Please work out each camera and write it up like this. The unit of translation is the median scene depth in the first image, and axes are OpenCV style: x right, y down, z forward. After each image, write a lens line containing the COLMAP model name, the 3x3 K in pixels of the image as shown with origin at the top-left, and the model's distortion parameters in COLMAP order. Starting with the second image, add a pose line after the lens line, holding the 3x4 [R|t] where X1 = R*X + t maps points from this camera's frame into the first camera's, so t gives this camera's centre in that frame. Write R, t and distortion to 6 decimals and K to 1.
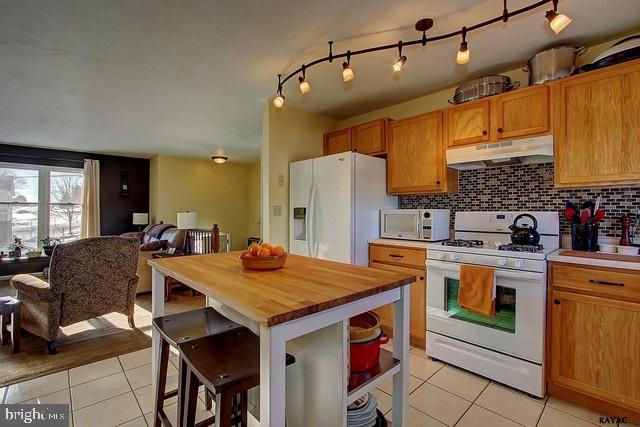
lens RADIAL K [[294.0, 0, 305.4], [0, 294.0, 209.6], [0, 0, 1]] dist [-0.003915, -0.000158]
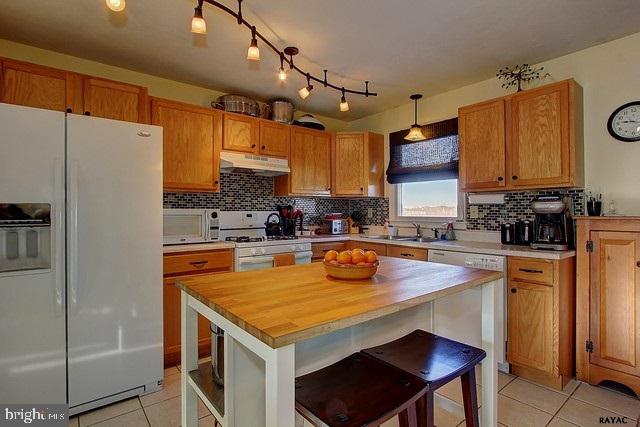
lens RADIAL K [[321.5, 0, 322.1], [0, 321.5, 213.0], [0, 0, 1]] dist [-0.006259, -0.001149]
pose [[0.037986, -0.007046, 0.999253, -0.679506], [-0.005120, 0.999961, 0.007246, 0.002352], [-0.999265, -0.005391, 0.037948, 0.649375]]
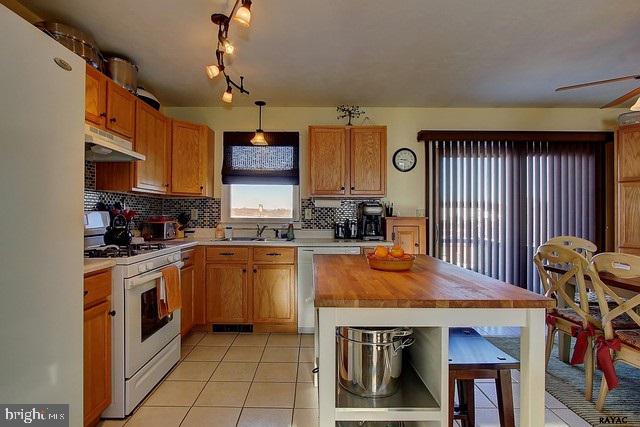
lens RADIAL K [[321.5, 0, 320.8], [0, 321.5, 212.7], [0, 0, 1]] dist [-0.006259, -0.001149]
pose [[-0.753301, -0.005050, 0.657657, -0.421592], [-0.012247, 0.999905, -0.006350, 0.007992], [-0.657562, -0.012838, -0.753291, 1.230666]]
